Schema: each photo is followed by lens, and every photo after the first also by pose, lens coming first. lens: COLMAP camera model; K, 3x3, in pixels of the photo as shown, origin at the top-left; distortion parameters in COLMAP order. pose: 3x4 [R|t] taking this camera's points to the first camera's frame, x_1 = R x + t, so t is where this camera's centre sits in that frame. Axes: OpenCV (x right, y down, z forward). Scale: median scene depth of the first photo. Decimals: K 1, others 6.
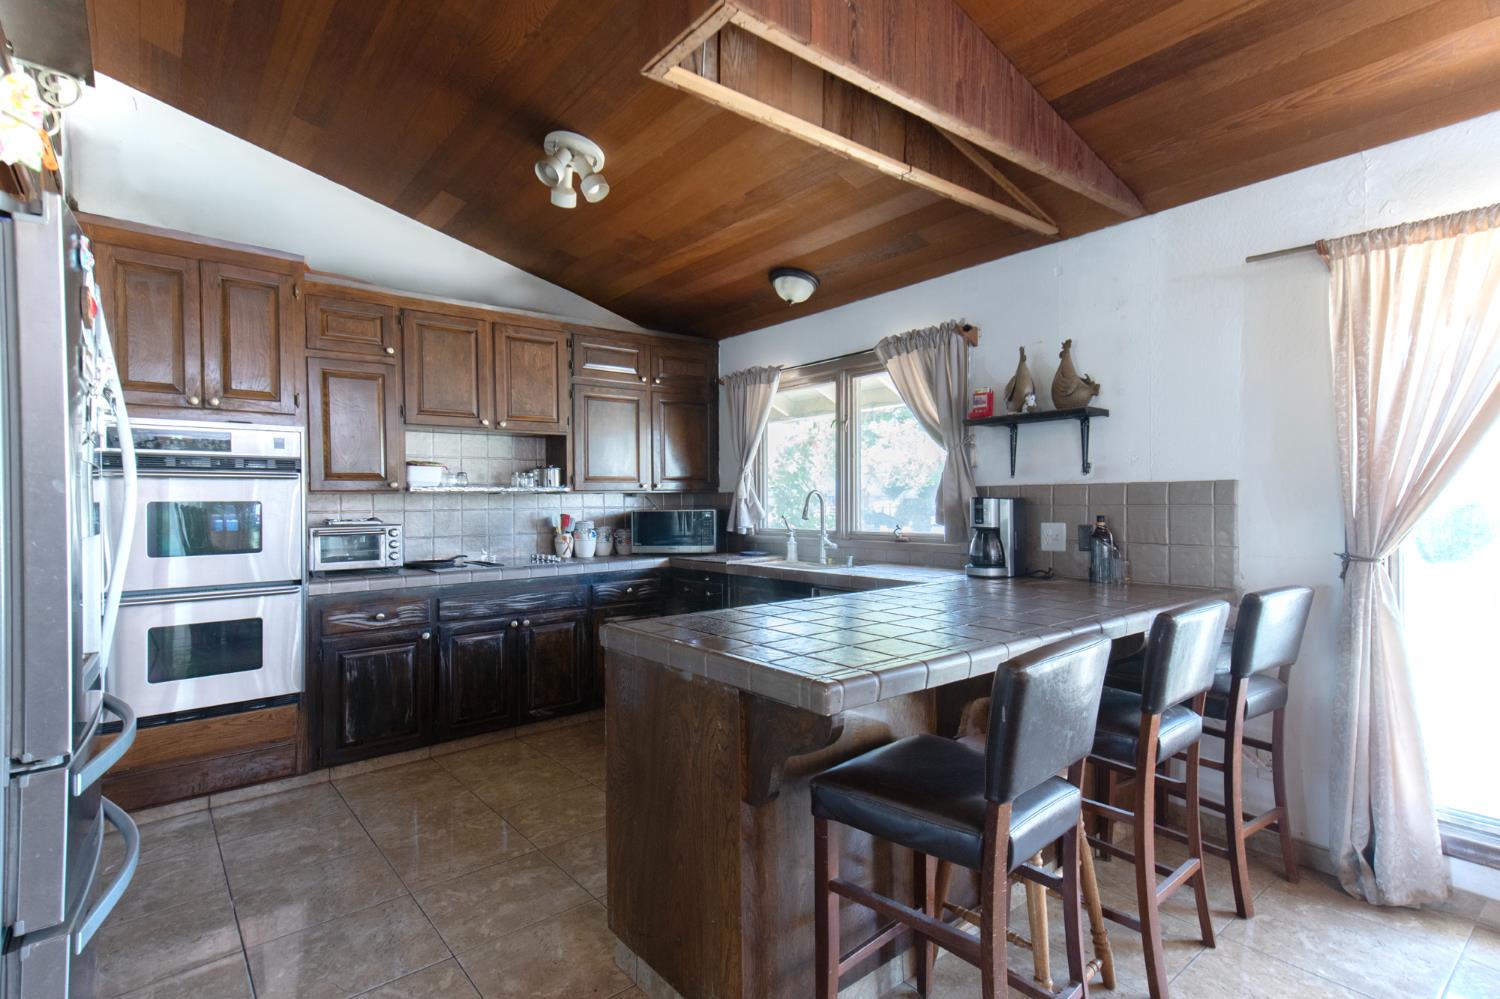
lens RADIAL K [[692.7, 0, 724.2], [0, 692.7, 502.5], [0, 0, 1]] dist [0.017985, 0.000234]
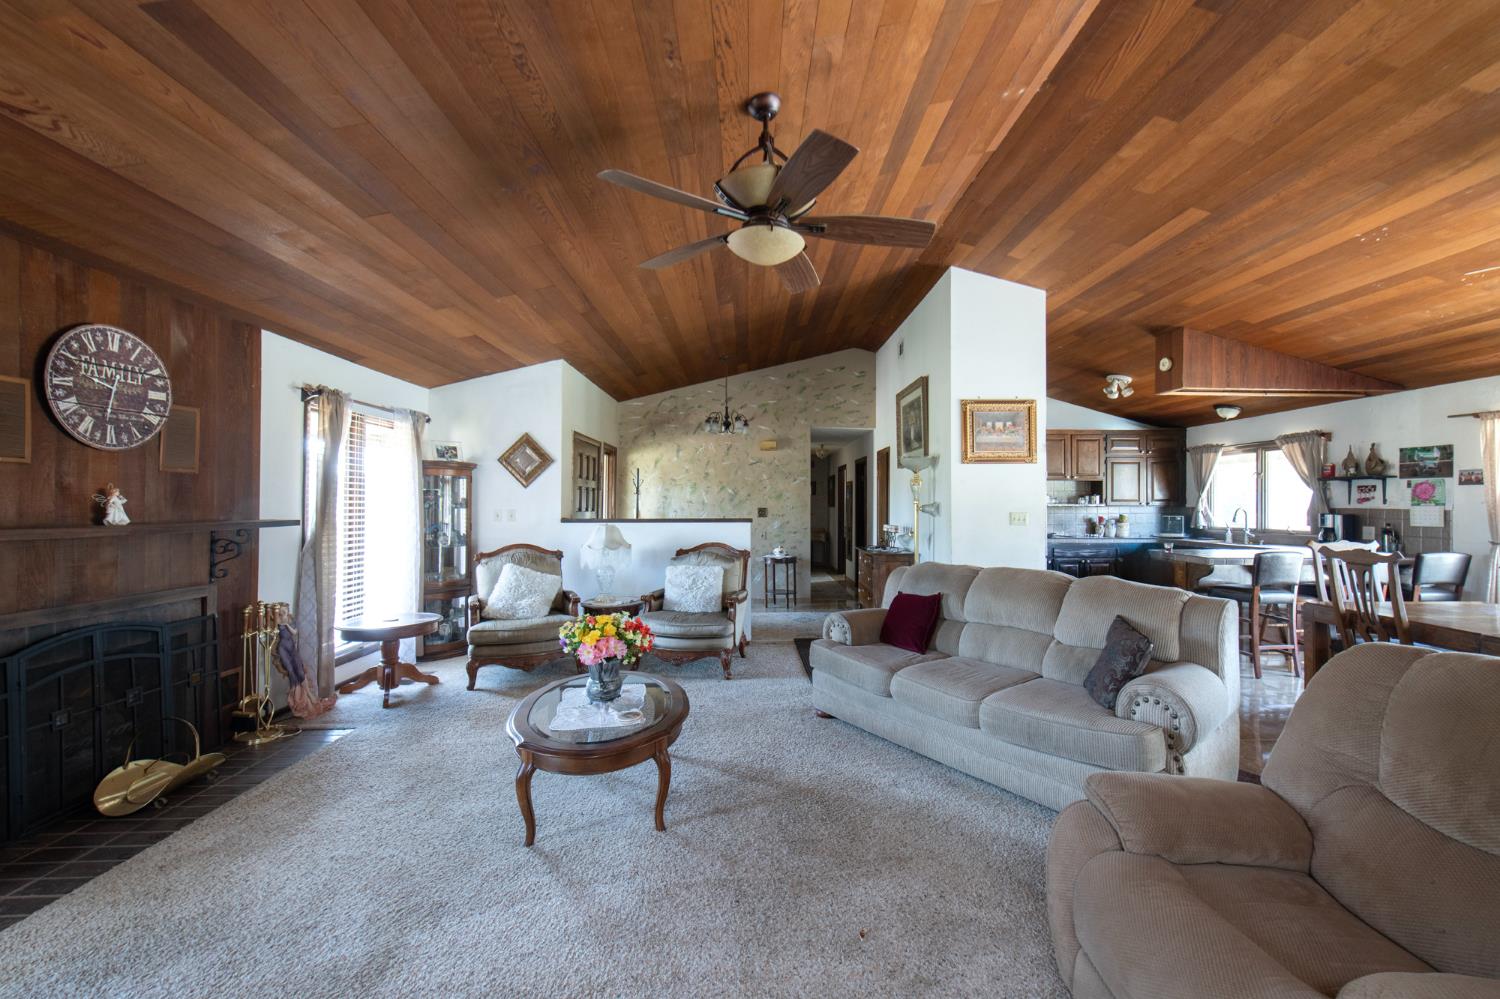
lens RADIAL K [[606.6, 0, 791.2], [0, 606.6, 495.6], [0, 0, 1]] dist [0.000617, -0.000031]
pose [[0.825582, 0.006310, -0.564247, 0.043989], [-0.013501, 0.999872, -0.008573, -0.019659], [0.564121, 0.014695, 0.825562, -1.173013]]
